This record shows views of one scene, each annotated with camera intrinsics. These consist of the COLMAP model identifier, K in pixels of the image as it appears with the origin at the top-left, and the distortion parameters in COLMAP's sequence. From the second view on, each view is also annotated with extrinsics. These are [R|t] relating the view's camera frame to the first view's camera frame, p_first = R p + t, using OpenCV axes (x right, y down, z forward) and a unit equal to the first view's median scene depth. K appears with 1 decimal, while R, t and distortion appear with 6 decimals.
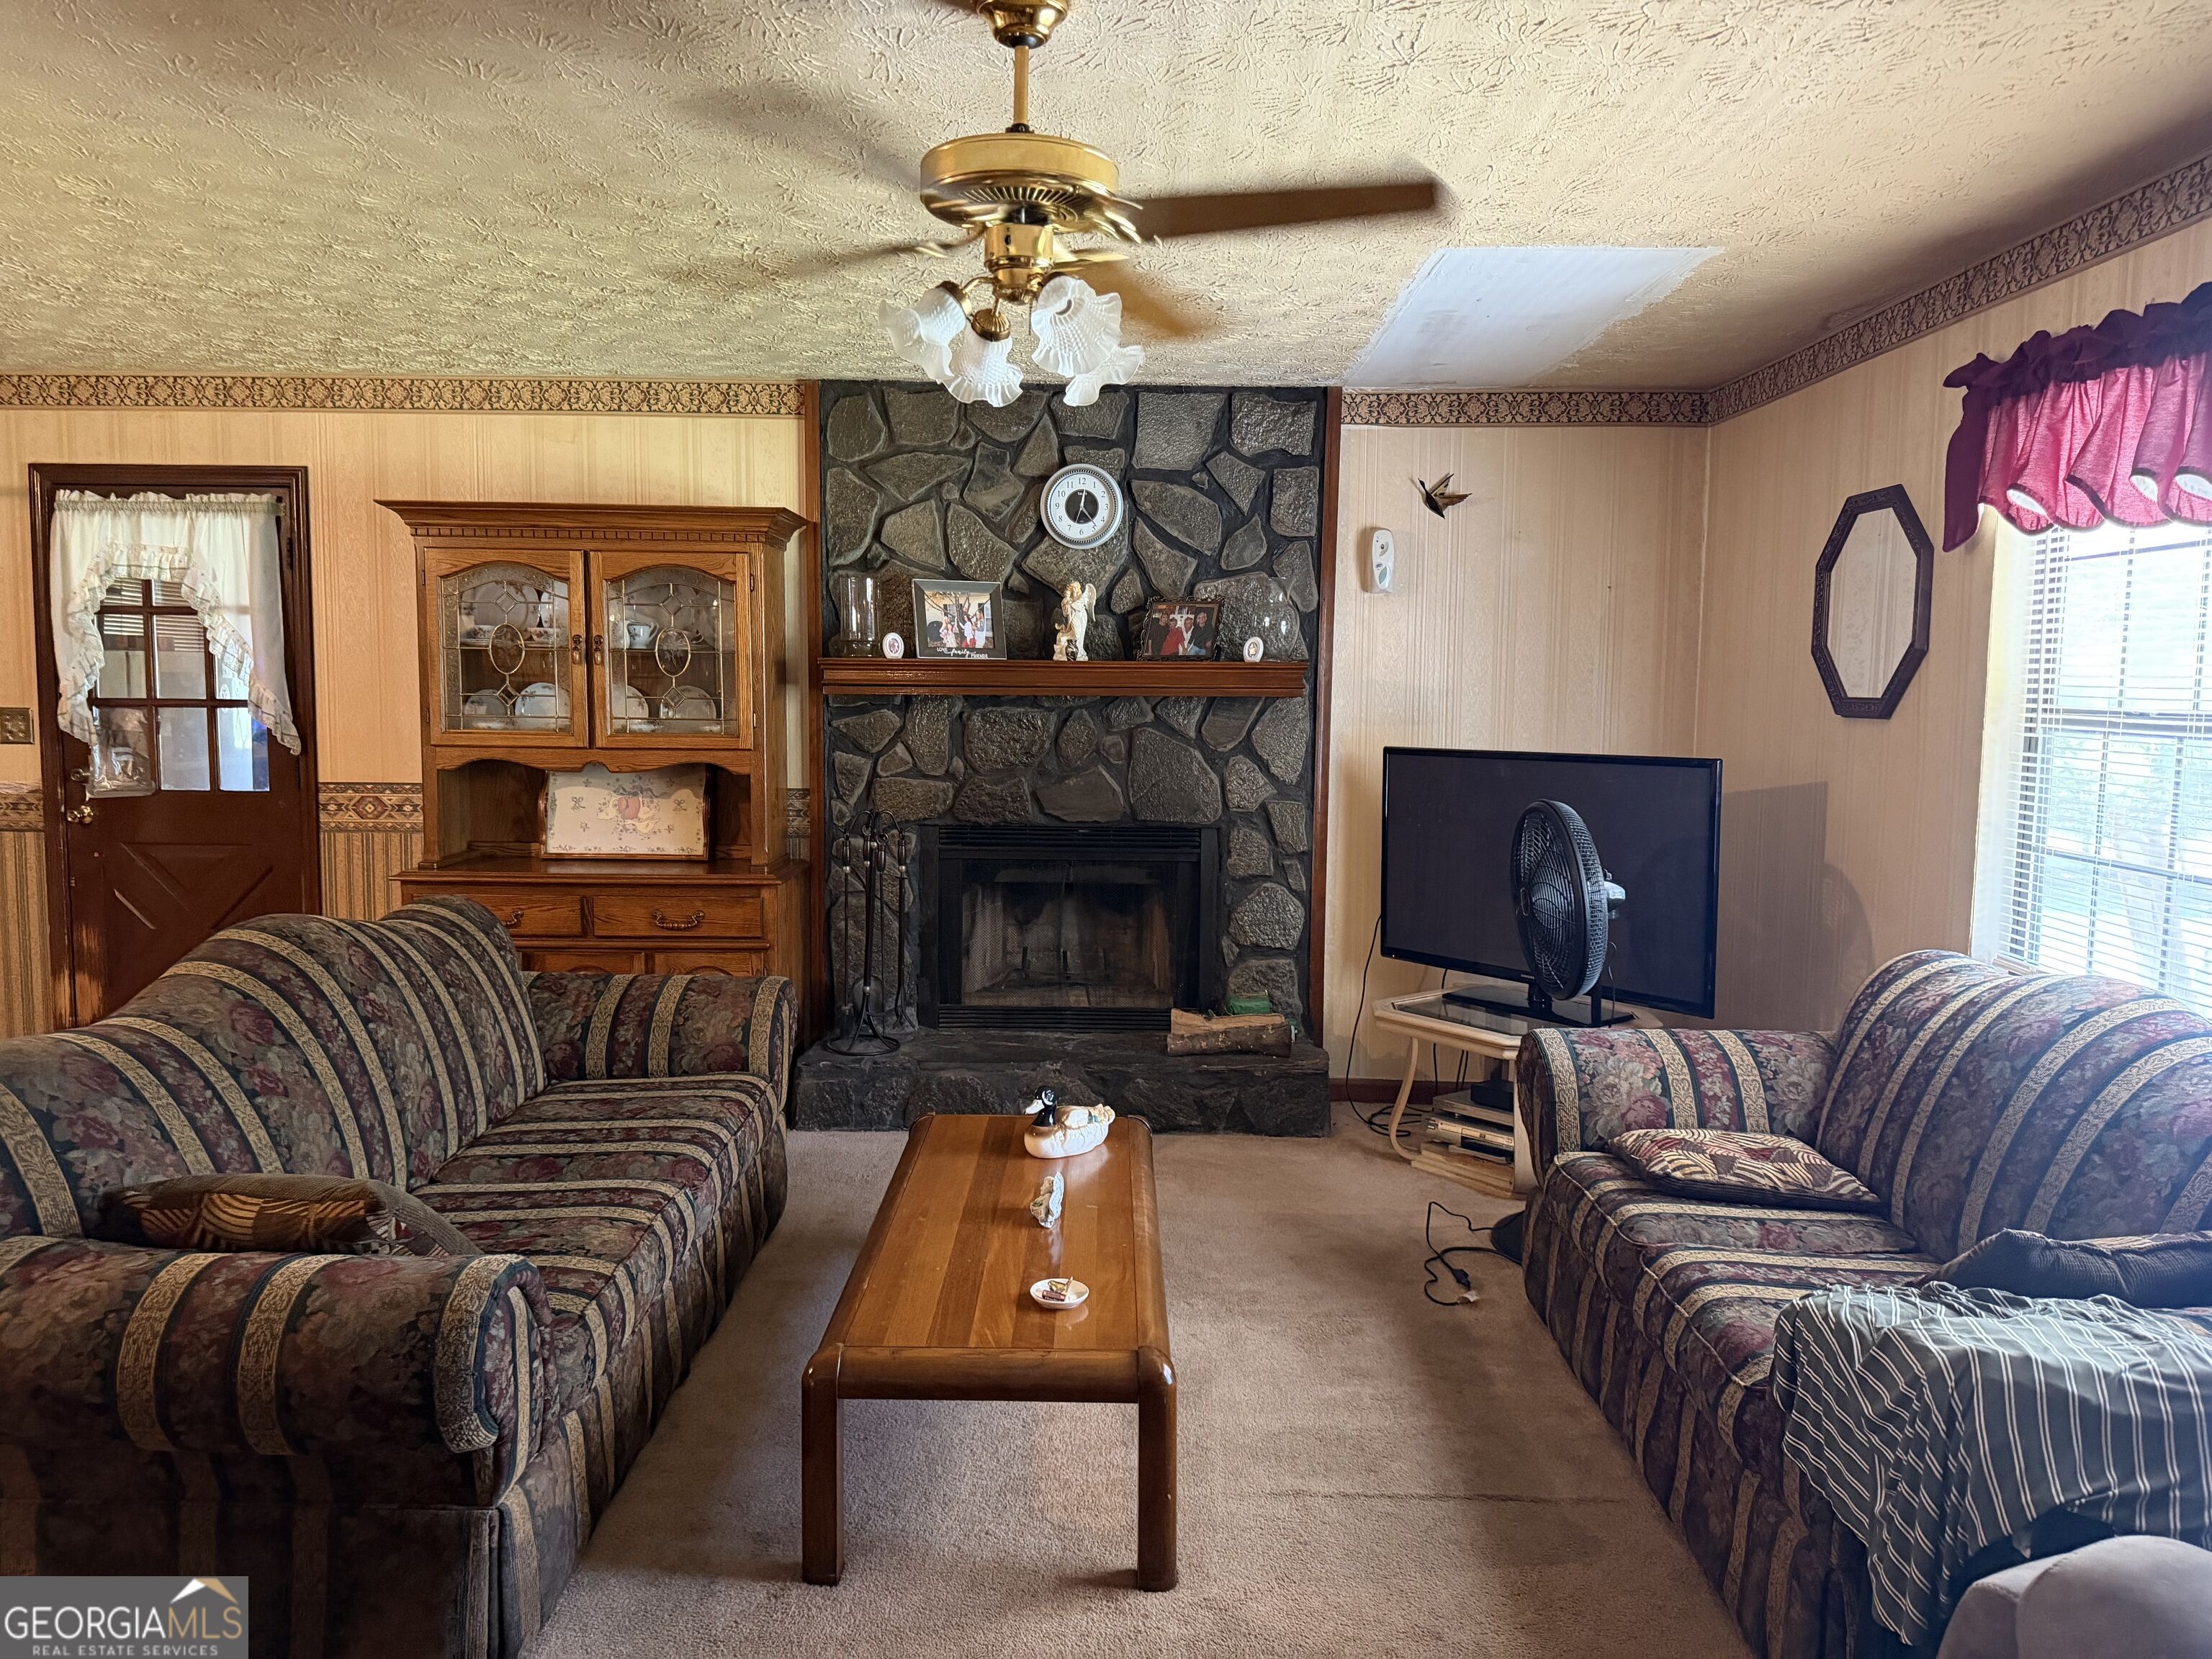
lens RADIAL K [[1555.0, 0, 1106.0], [0, 1555.0, 829.5], [0, 0, 1]] dist [0.087726, -0.132319]
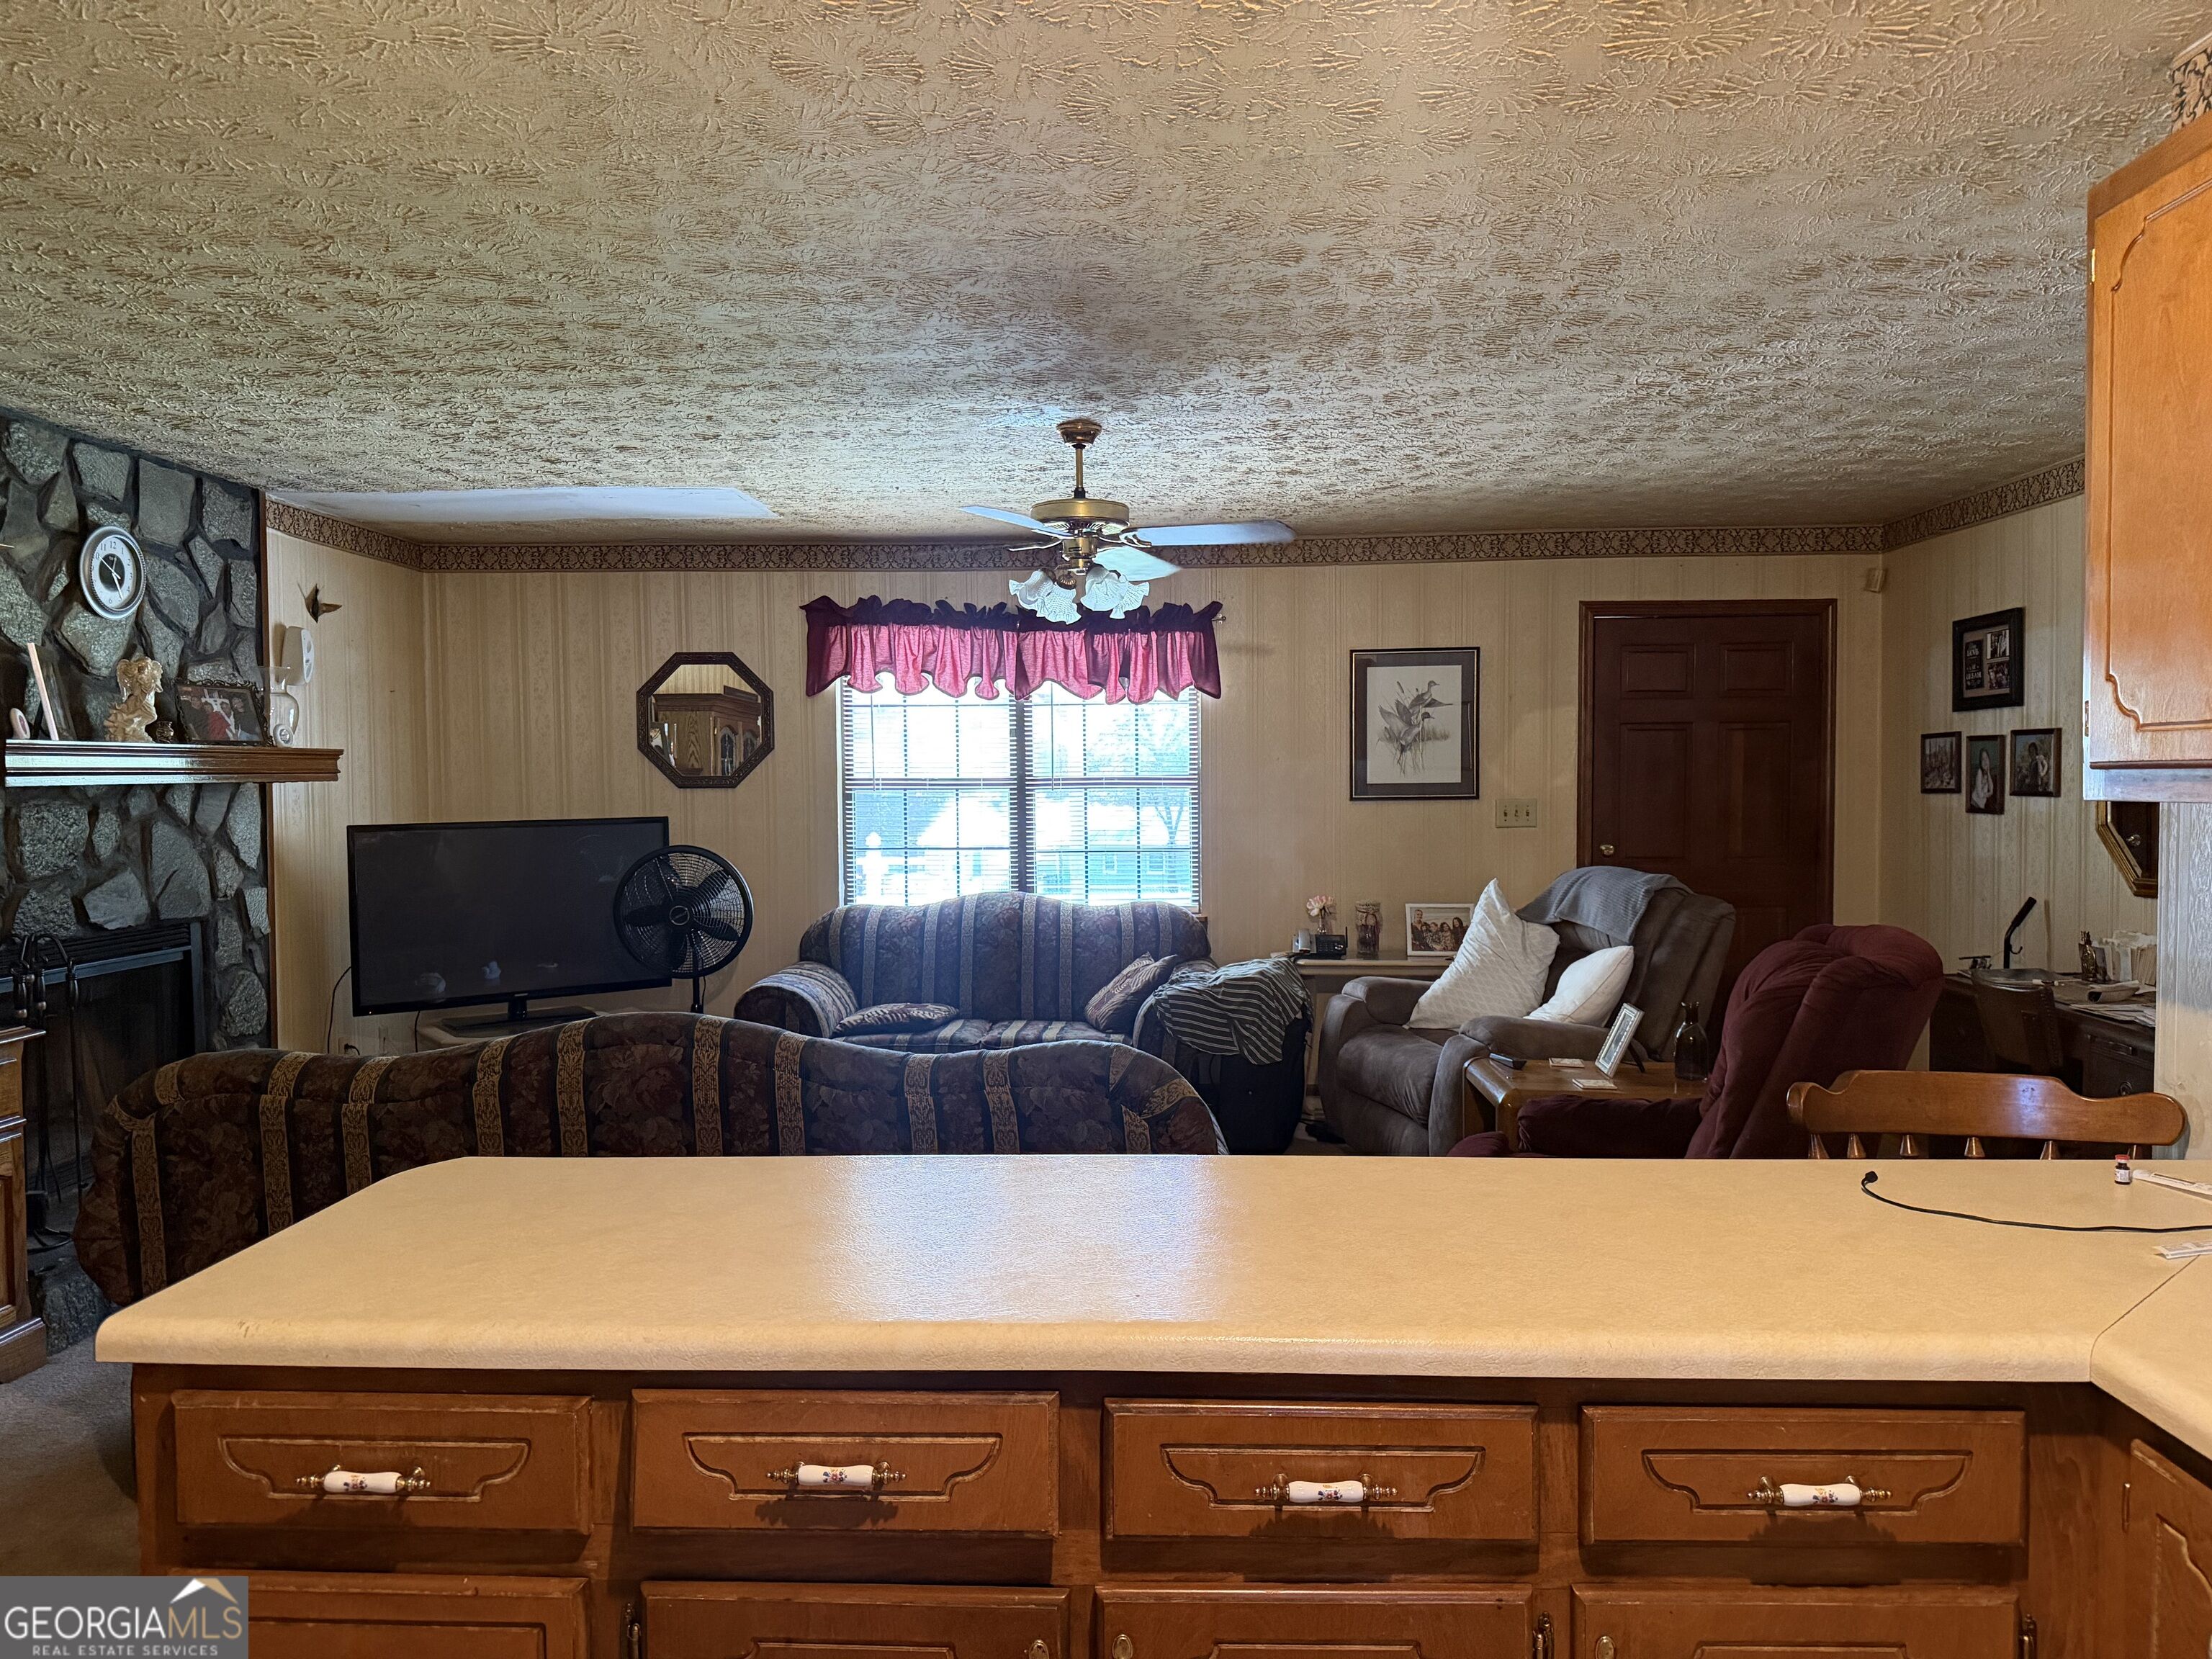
lens RADIAL K [[1554.6, 0, 1091.2], [0, 1554.6, 833.6], [0, 0, 1]] dist [0.097230, -0.159152]
pose [[0.049660, -0.040393, 0.997949, -0.890419], [0.100741, 0.994289, 0.035232, -0.034017], [-0.993672, 0.098785, 0.053446, 0.409943]]
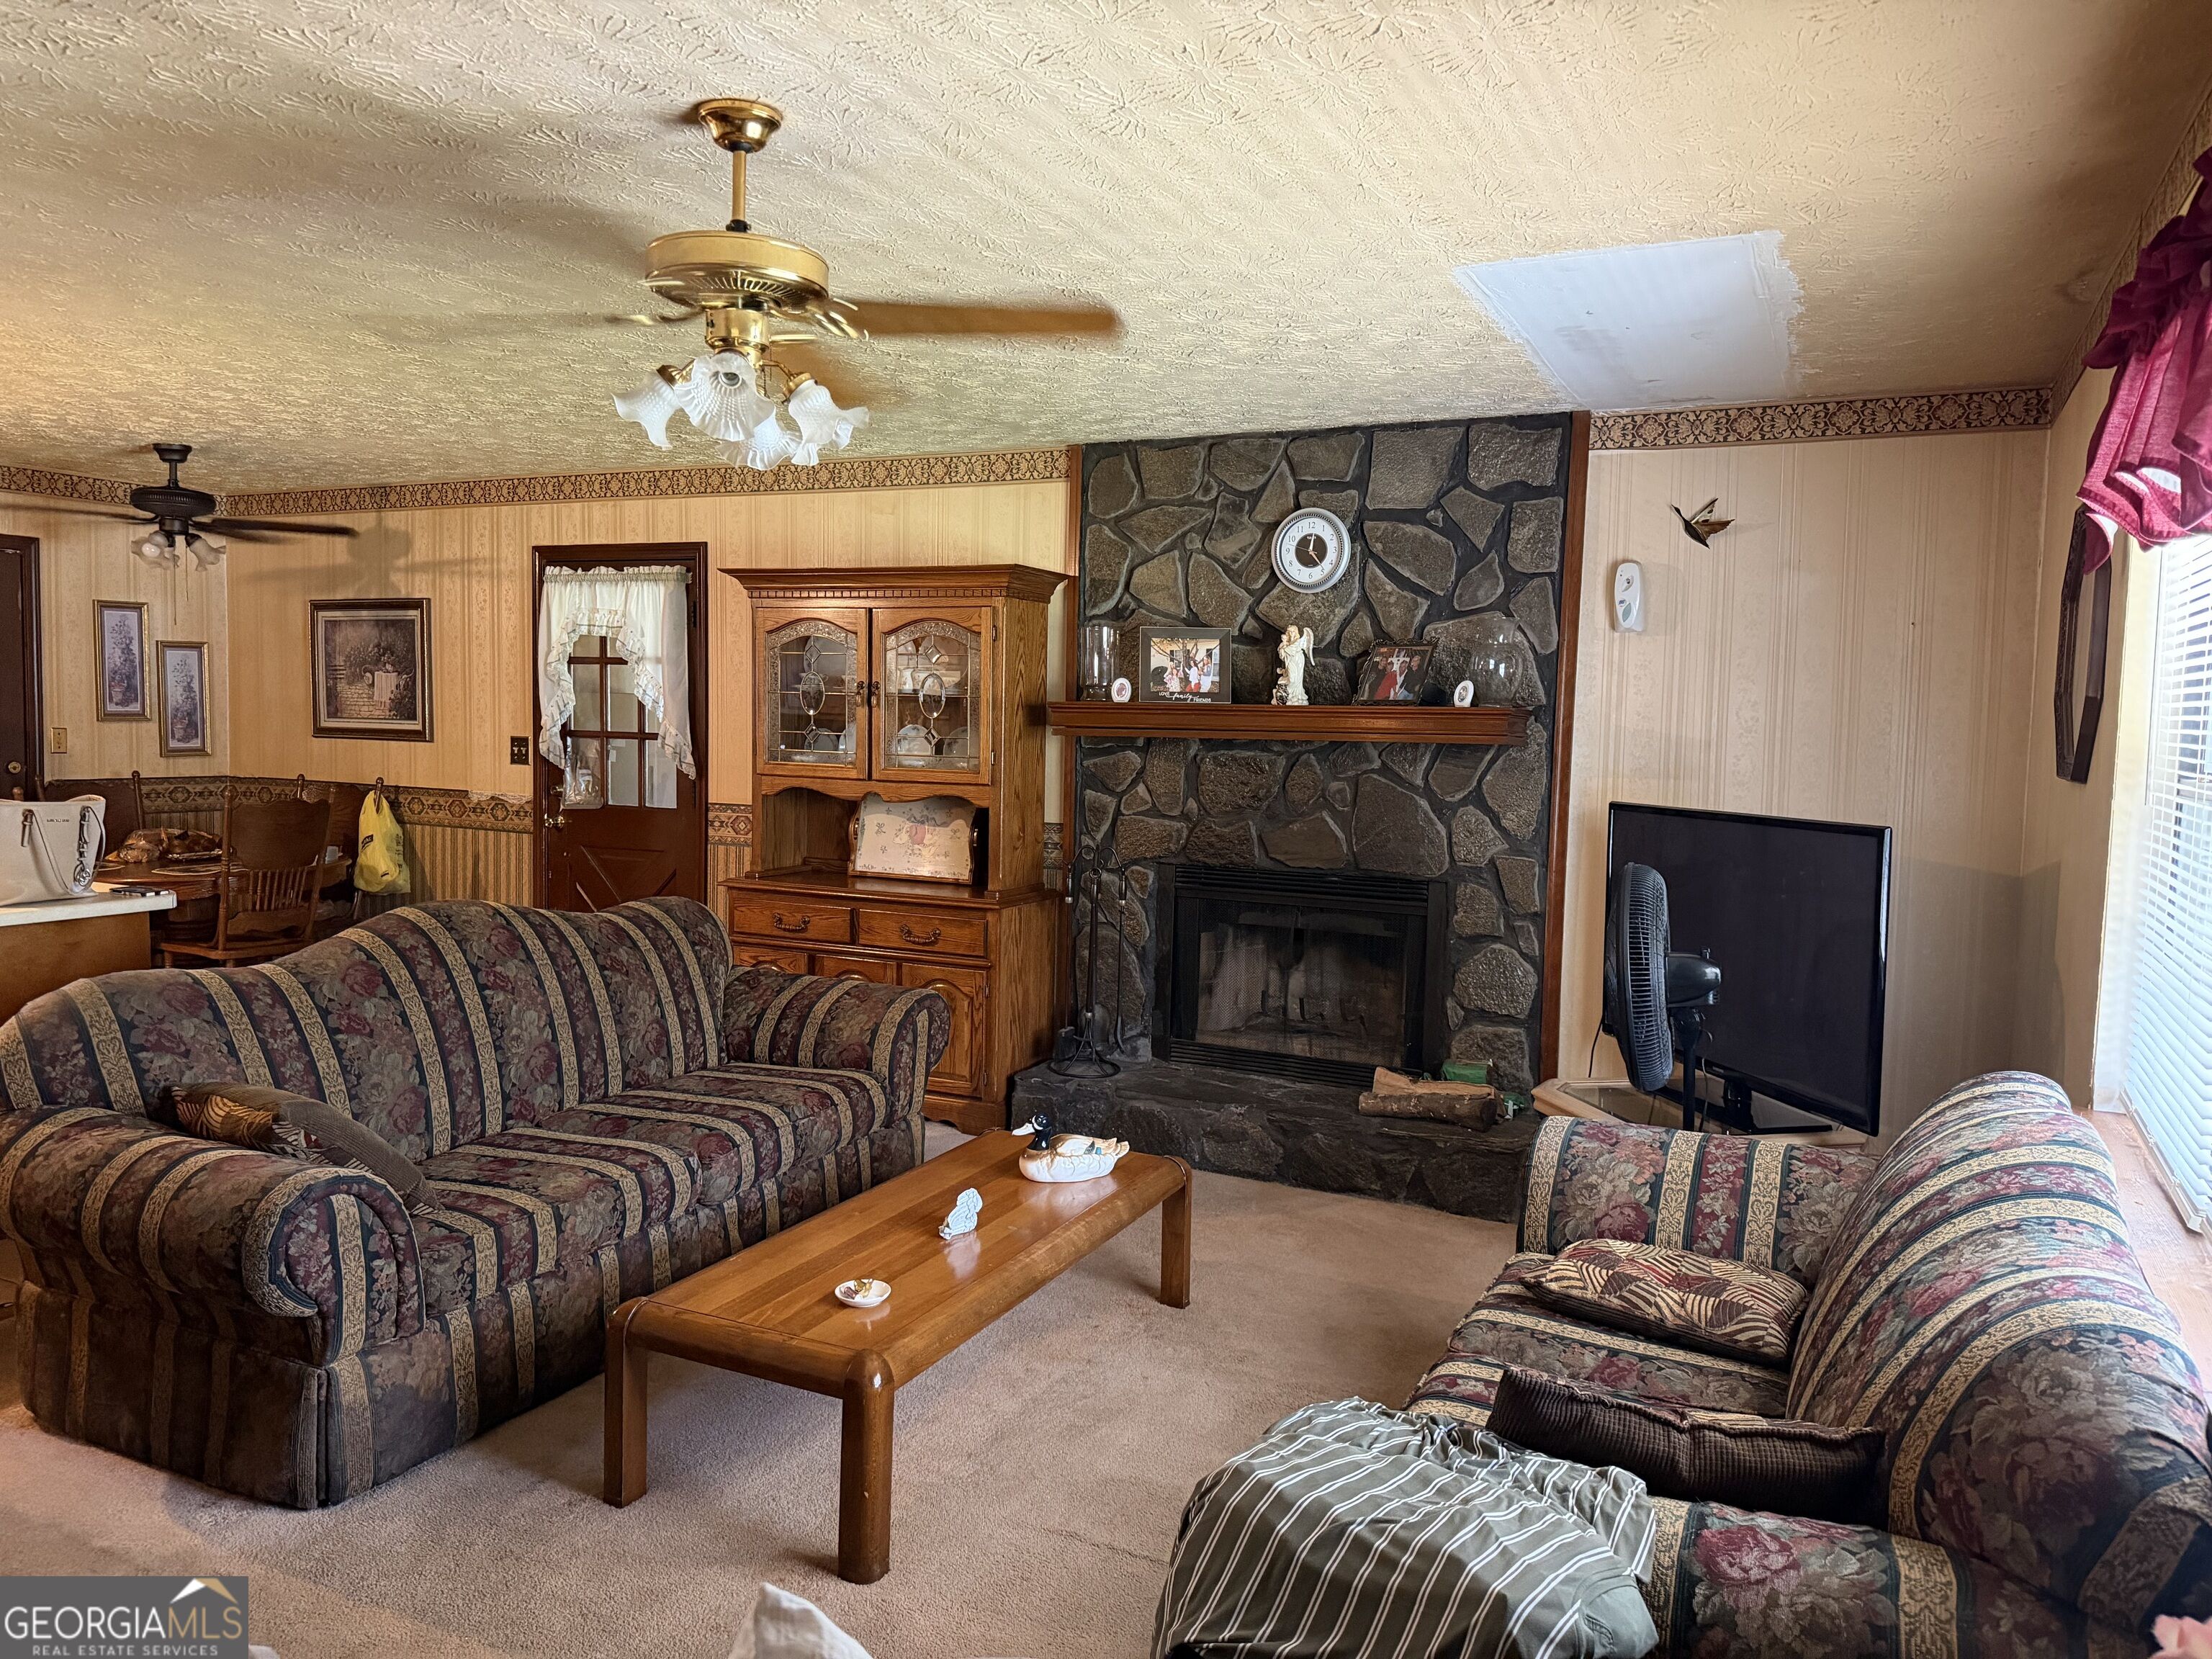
lens RADIAL K [[1554.6, 0, 1091.2], [0, 1554.6, 833.6], [0, 0, 1]] dist [0.097230, -0.159152]
pose [[0.902289, 0.042458, -0.429036, 0.292180], [-0.054449, 0.998393, -0.015708, -0.003694], [0.427680, 0.037533, 0.903151, 0.047974]]
